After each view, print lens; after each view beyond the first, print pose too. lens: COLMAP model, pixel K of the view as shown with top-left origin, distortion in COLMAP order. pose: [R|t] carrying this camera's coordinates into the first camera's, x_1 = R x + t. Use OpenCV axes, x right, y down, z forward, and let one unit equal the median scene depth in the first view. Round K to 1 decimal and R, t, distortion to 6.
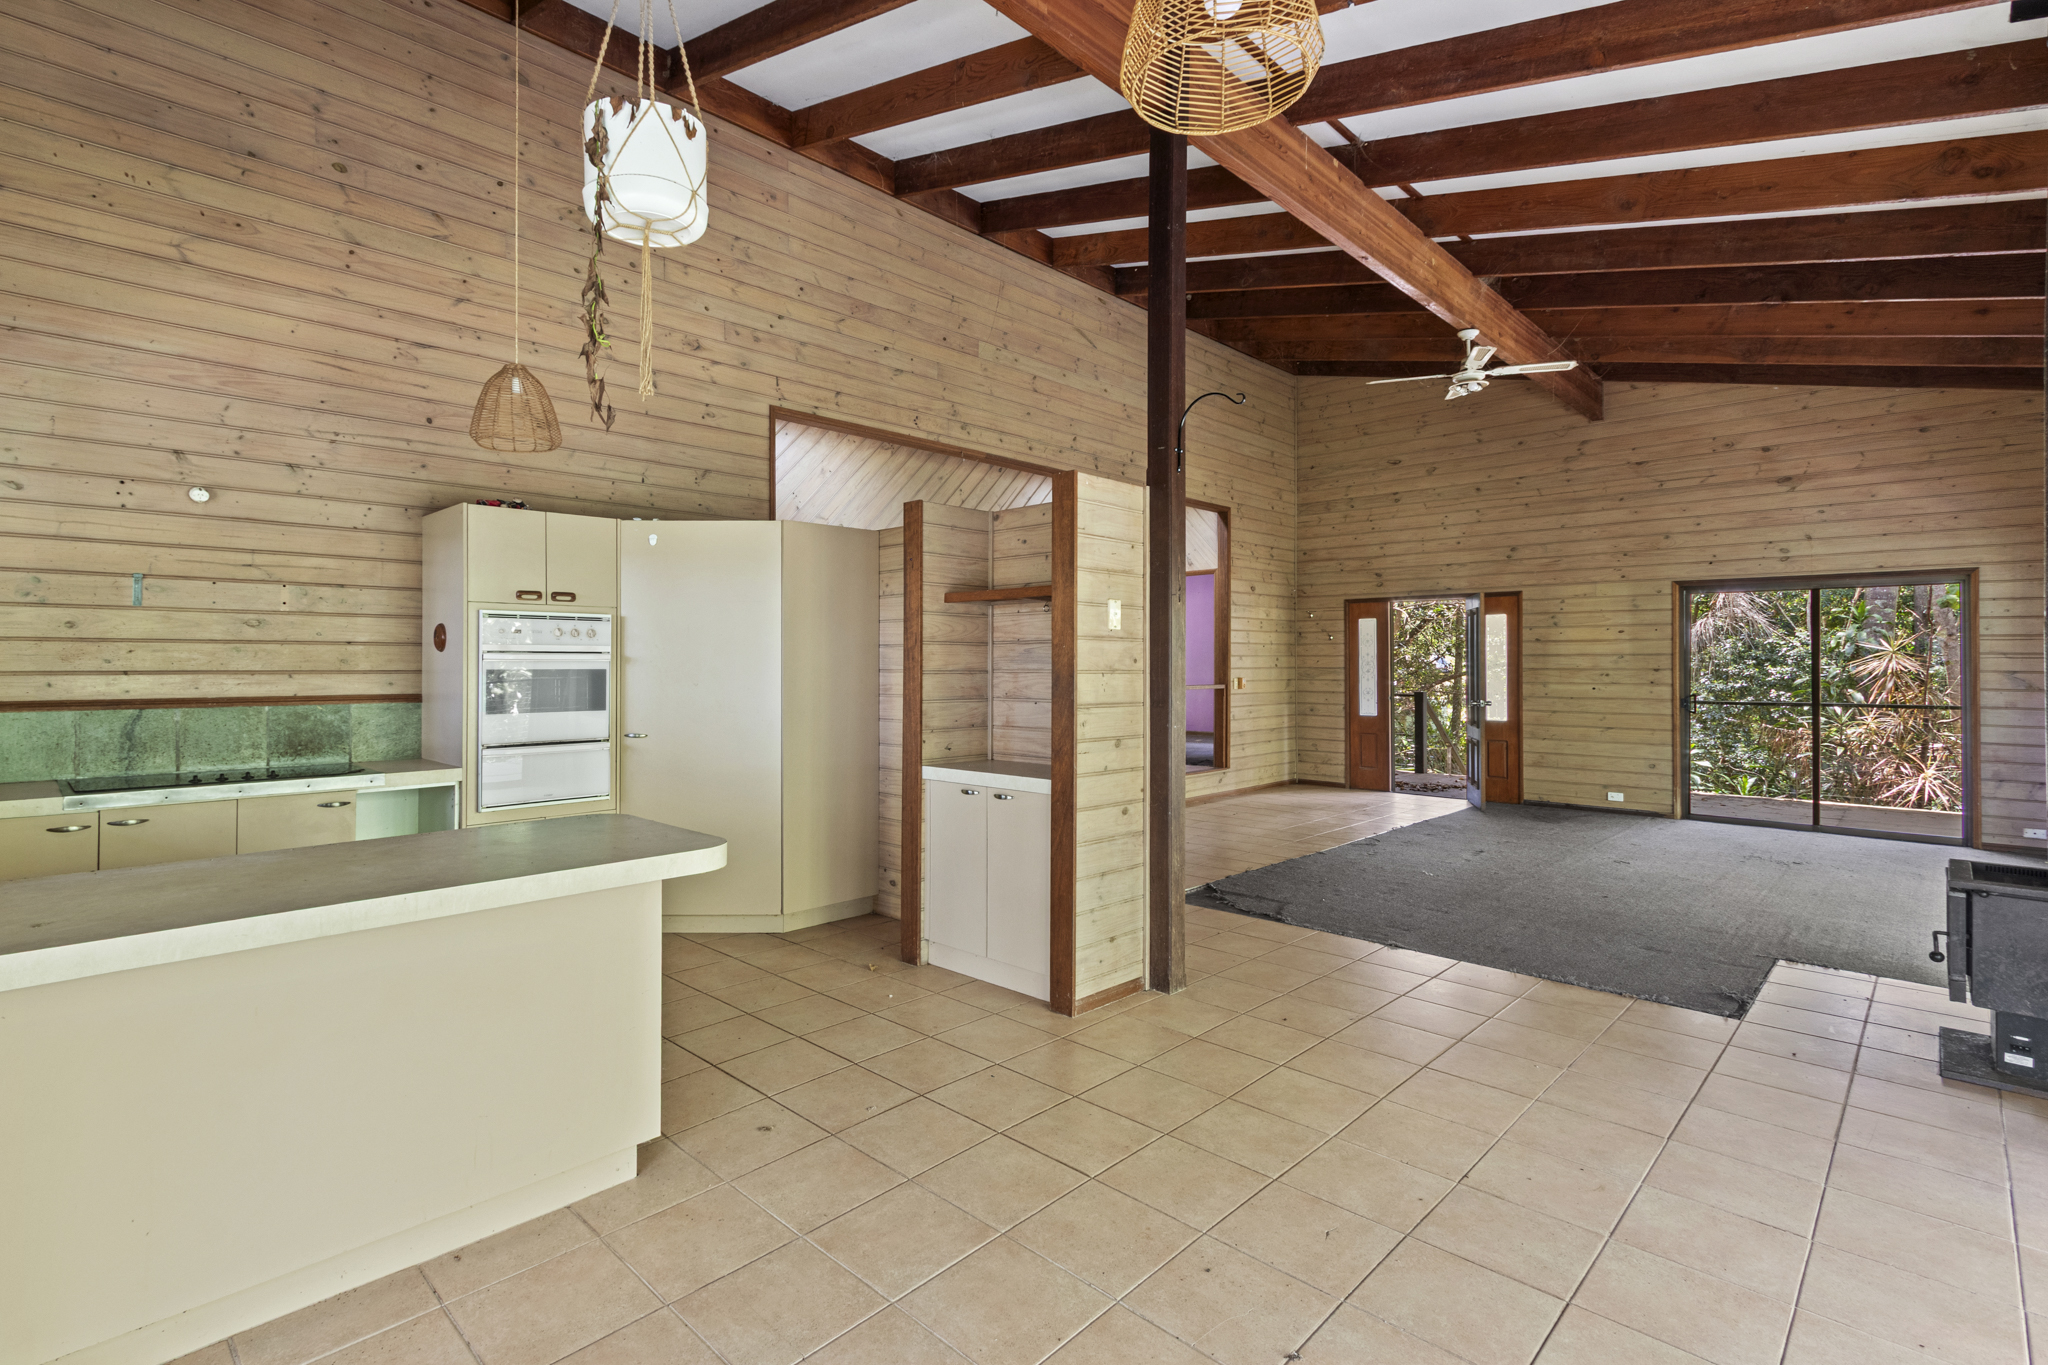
lens RADIAL K [[956.2, 0, 981.6], [0, 956.2, 660.2], [0, 0, 1]] dist [-0.004388, -0.000631]
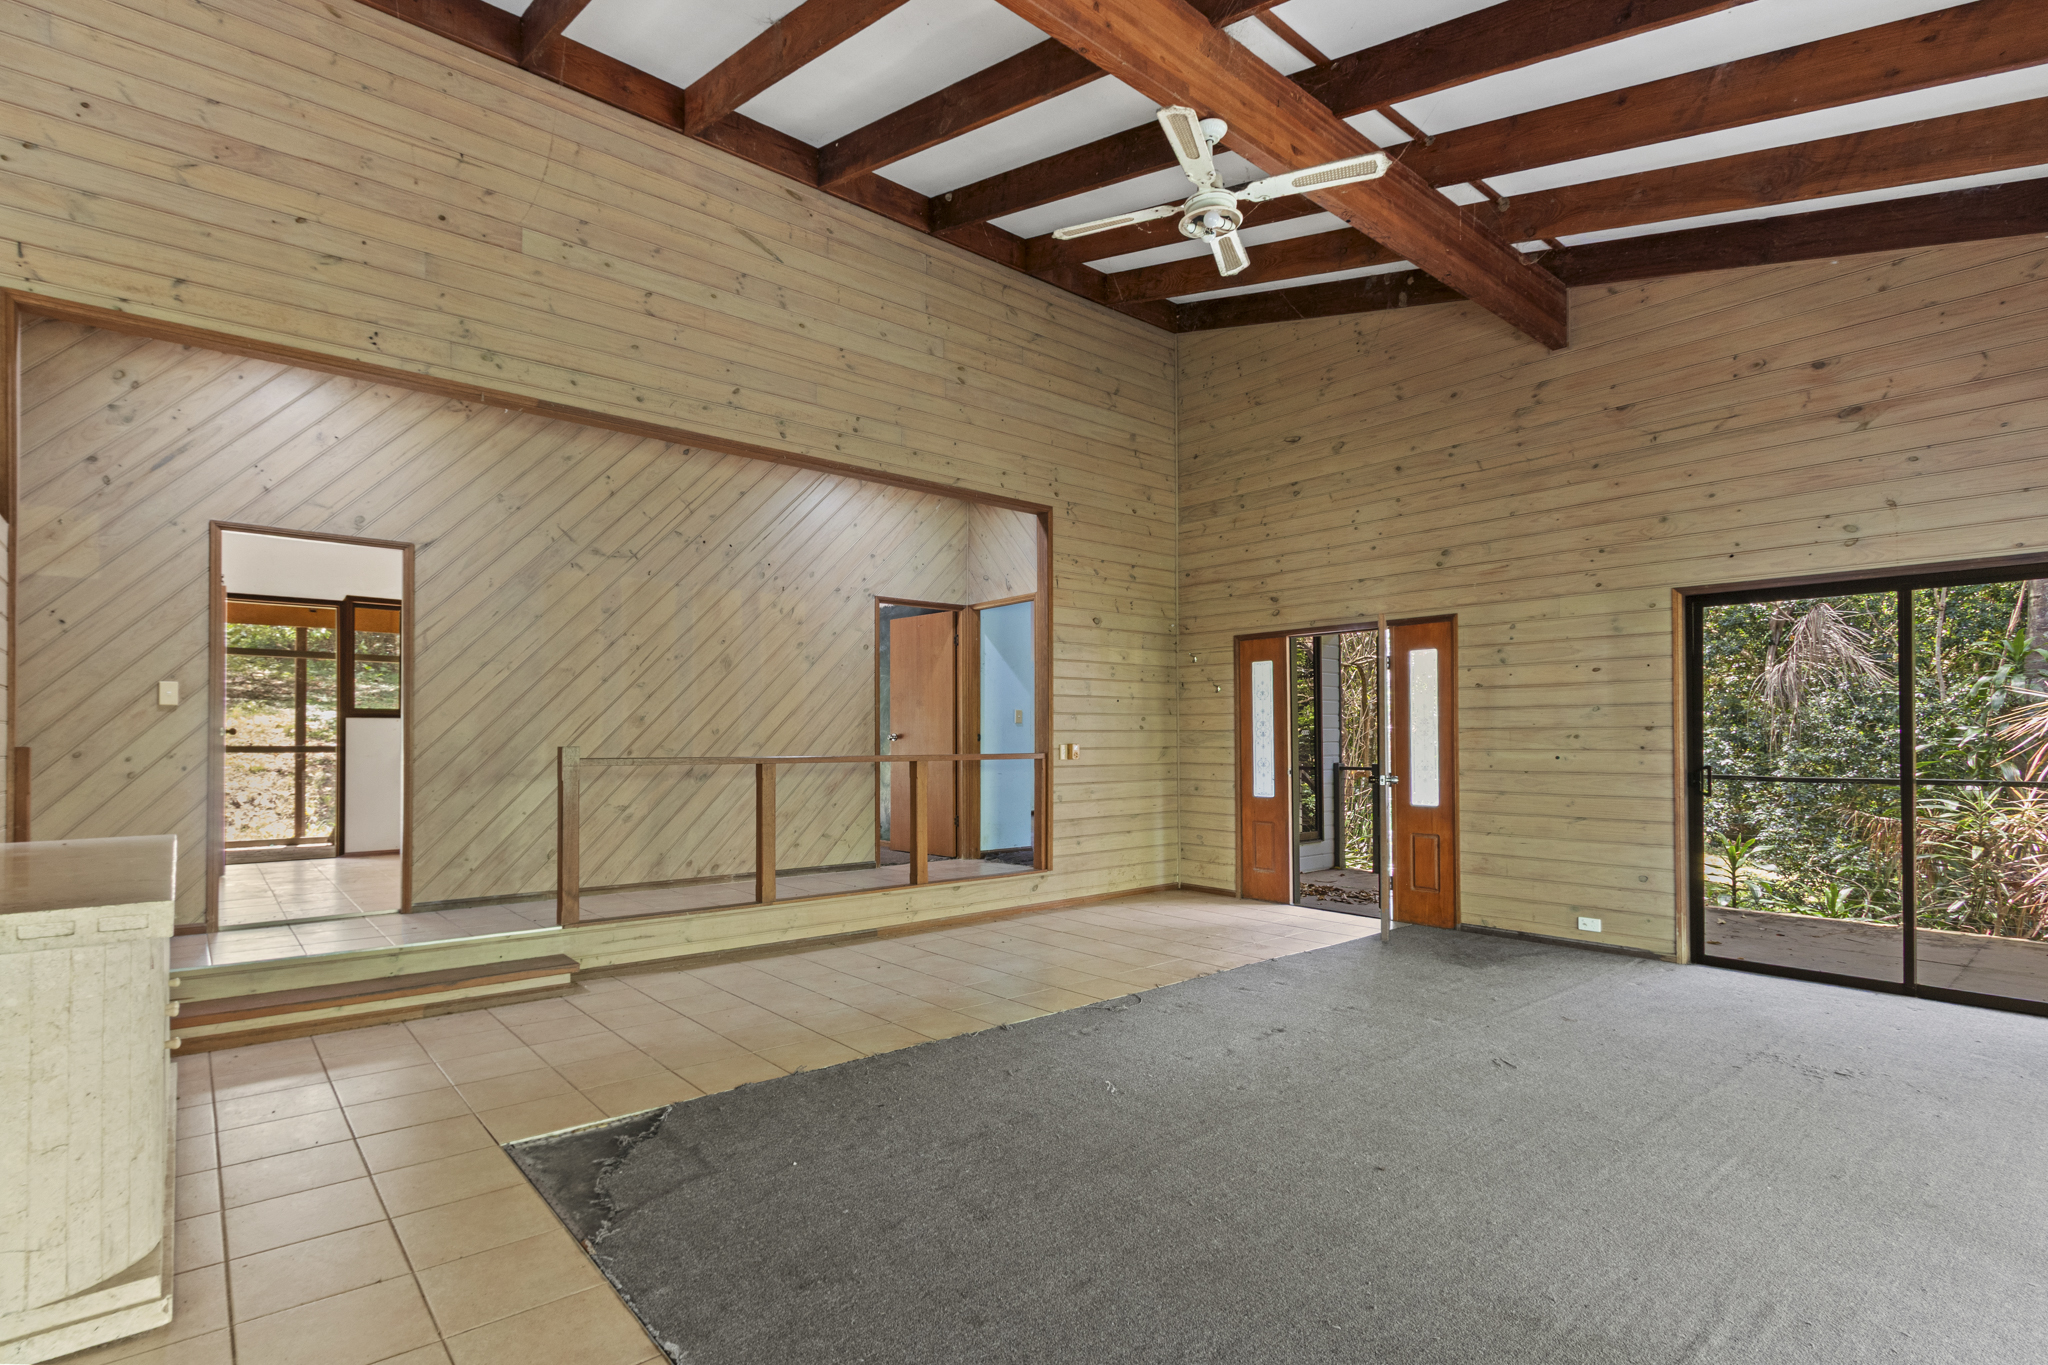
lens RADIAL K [[958.6, 0, 1021.0], [0, 958.6, 729.5], [0, 0, 1]] dist [0.001302, -0.000257]
pose [[0.996473, -0.003420, -0.083844, 0.320957], [0.002897, 0.999976, -0.006349, 0.013160], [0.083864, 0.006083, 0.996459, 0.304263]]
